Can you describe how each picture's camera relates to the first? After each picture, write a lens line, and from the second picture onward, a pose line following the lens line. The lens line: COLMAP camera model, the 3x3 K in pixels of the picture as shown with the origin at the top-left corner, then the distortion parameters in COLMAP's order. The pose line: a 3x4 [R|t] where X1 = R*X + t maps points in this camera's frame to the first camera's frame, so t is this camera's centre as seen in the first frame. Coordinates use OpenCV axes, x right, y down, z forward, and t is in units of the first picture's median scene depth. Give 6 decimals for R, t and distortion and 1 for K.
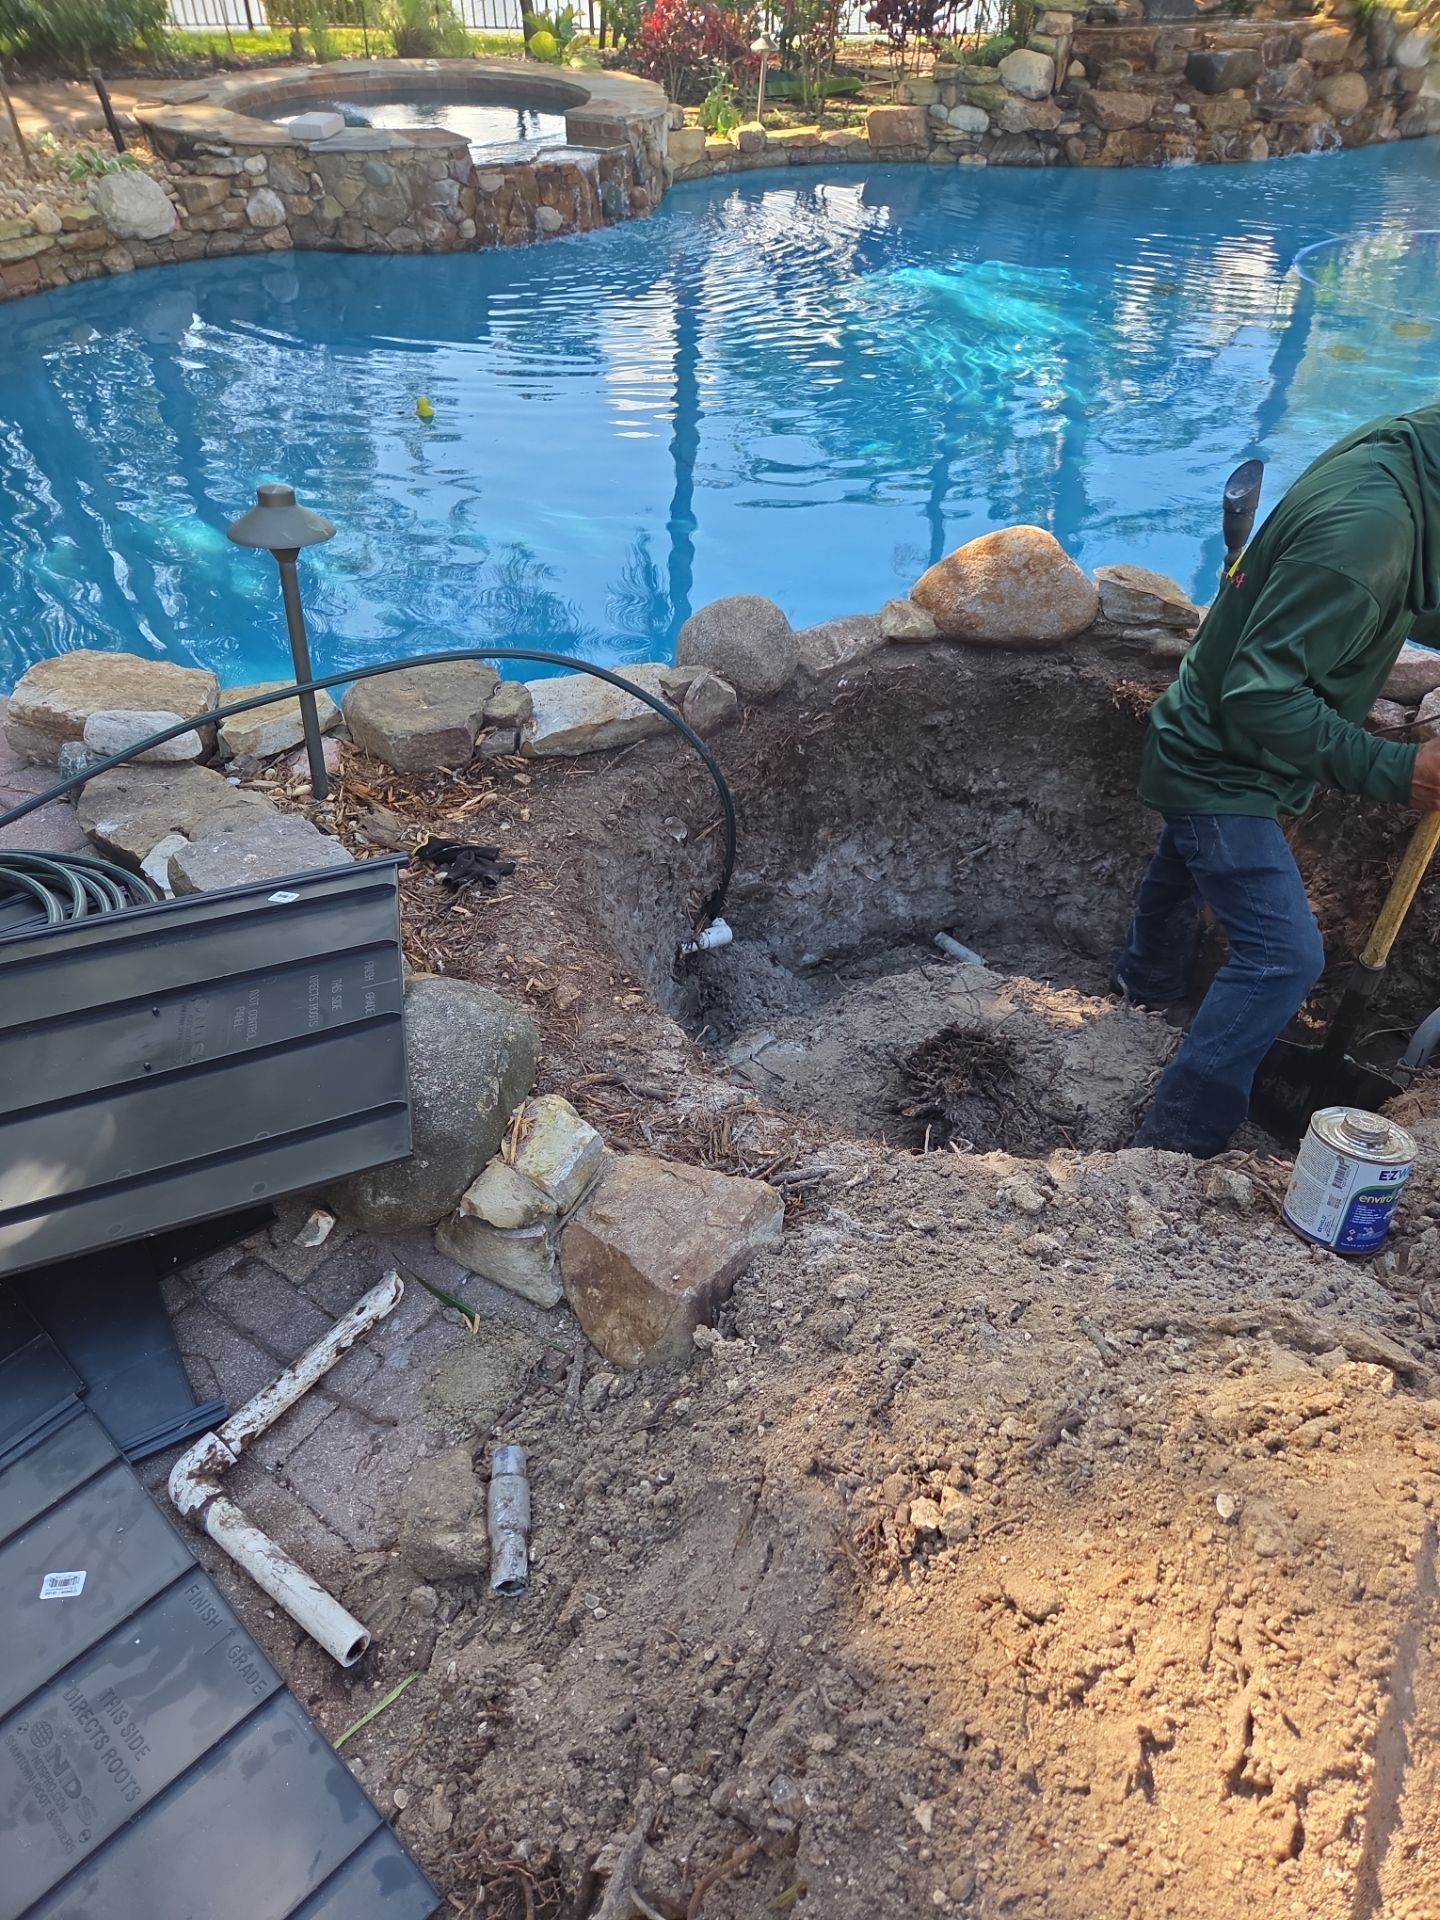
lens RADIAL K [[1299.5, 0, 746.0], [0, 1299.5, 961.4], [0, 0, 1]] dist [0.078046, -0.067131]
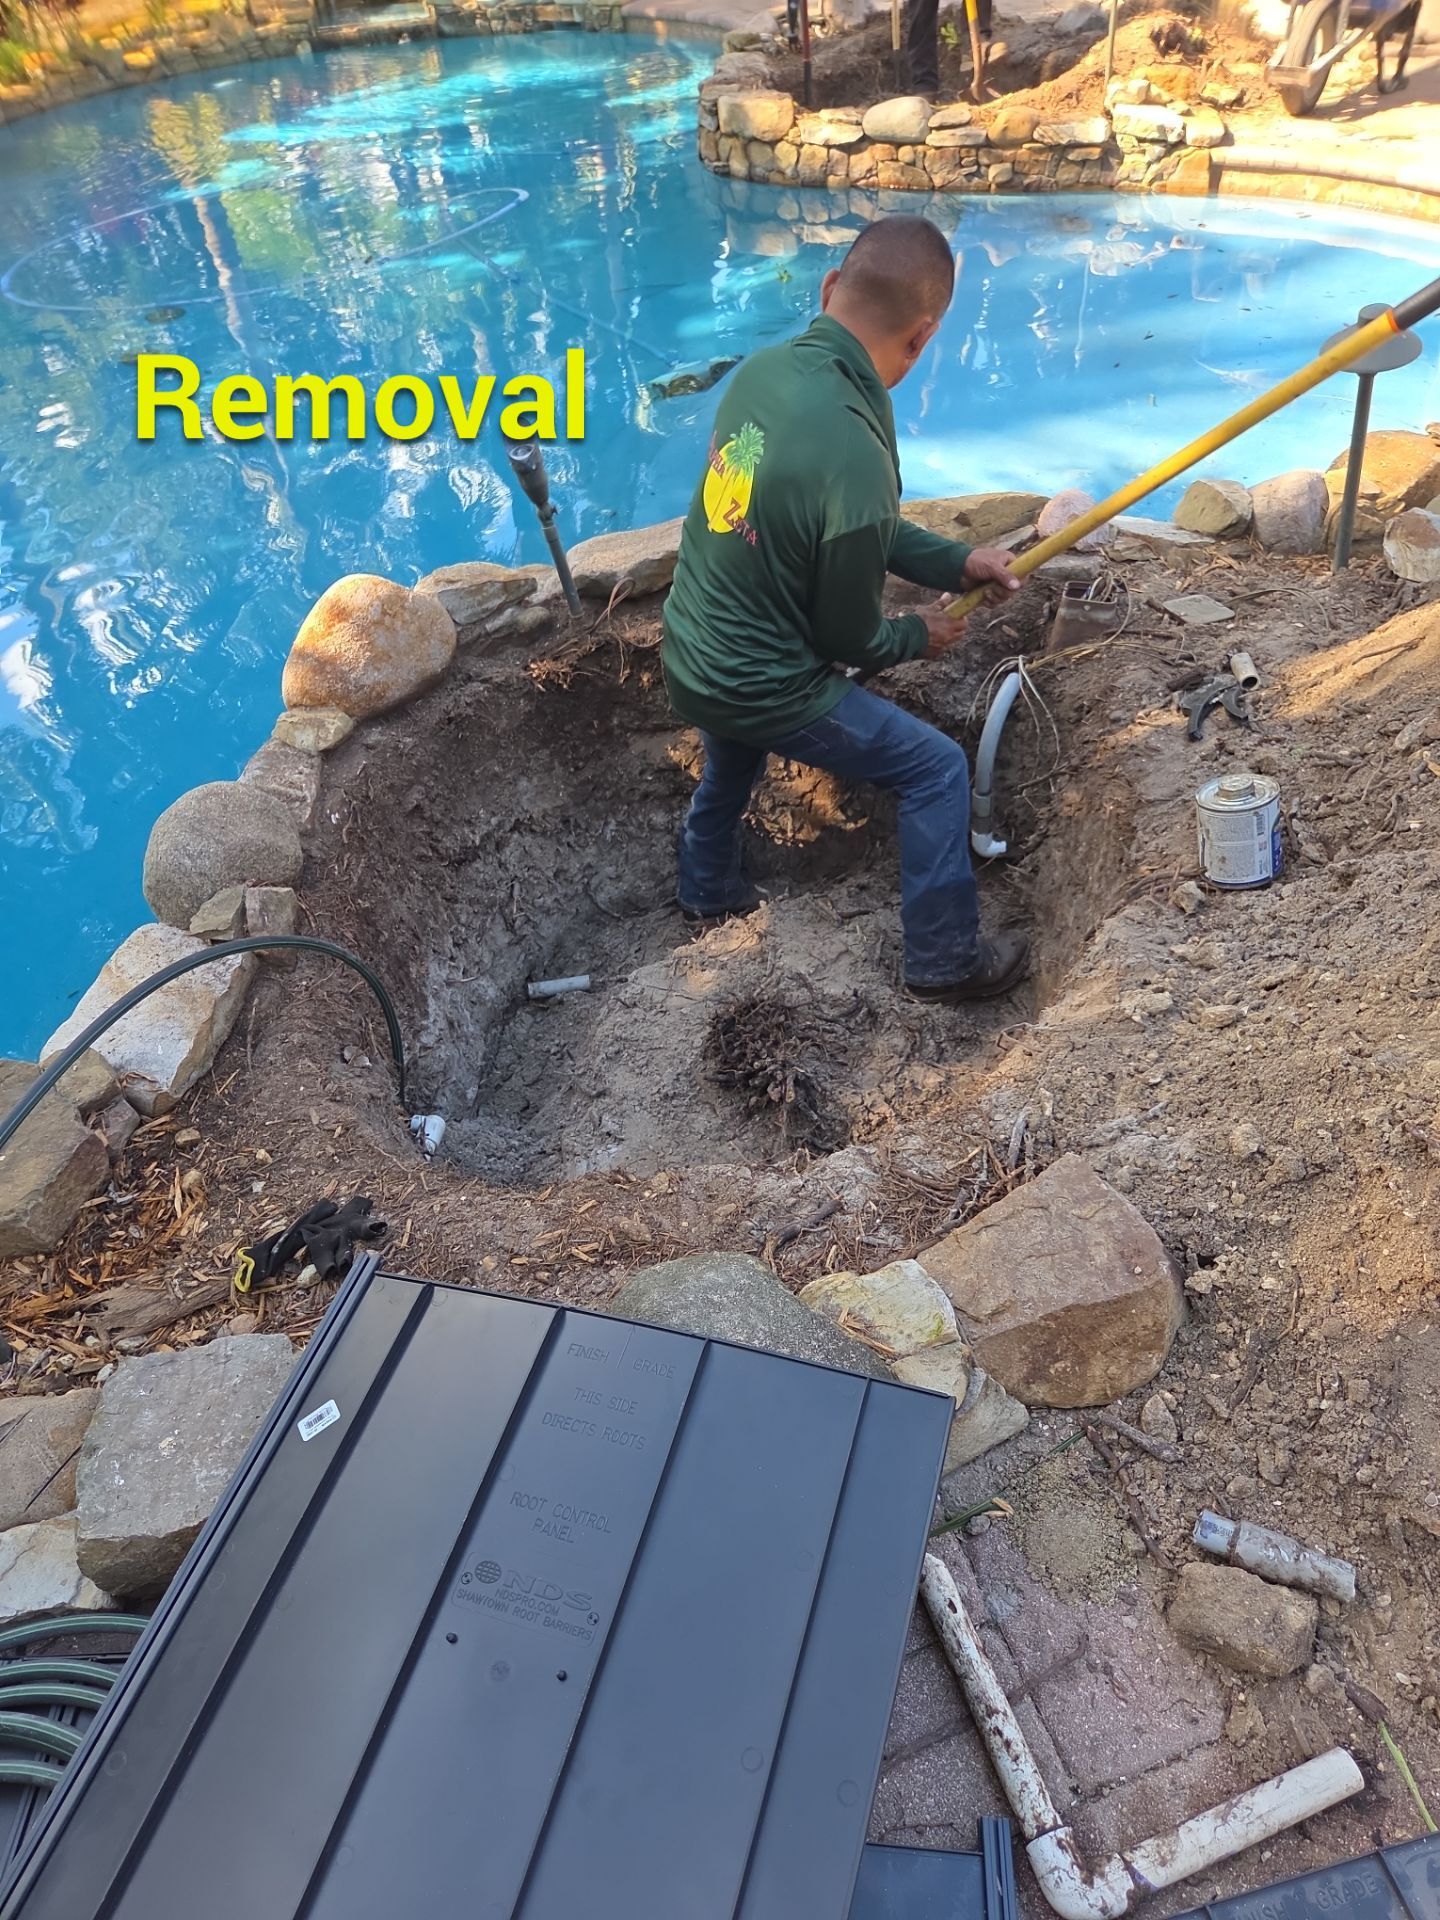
lens RADIAL K [[1299.5, 0, 746.0], [0, 1299.5, 961.4], [0, 0, 1]] dist [0.078046, -0.067131]
pose [[0.535940, -0.608224, 0.585518, -0.399825], [0.604337, 0.760664, 0.236996, -0.212268], [-0.589529, 0.226834, 0.775243, 0.223902]]
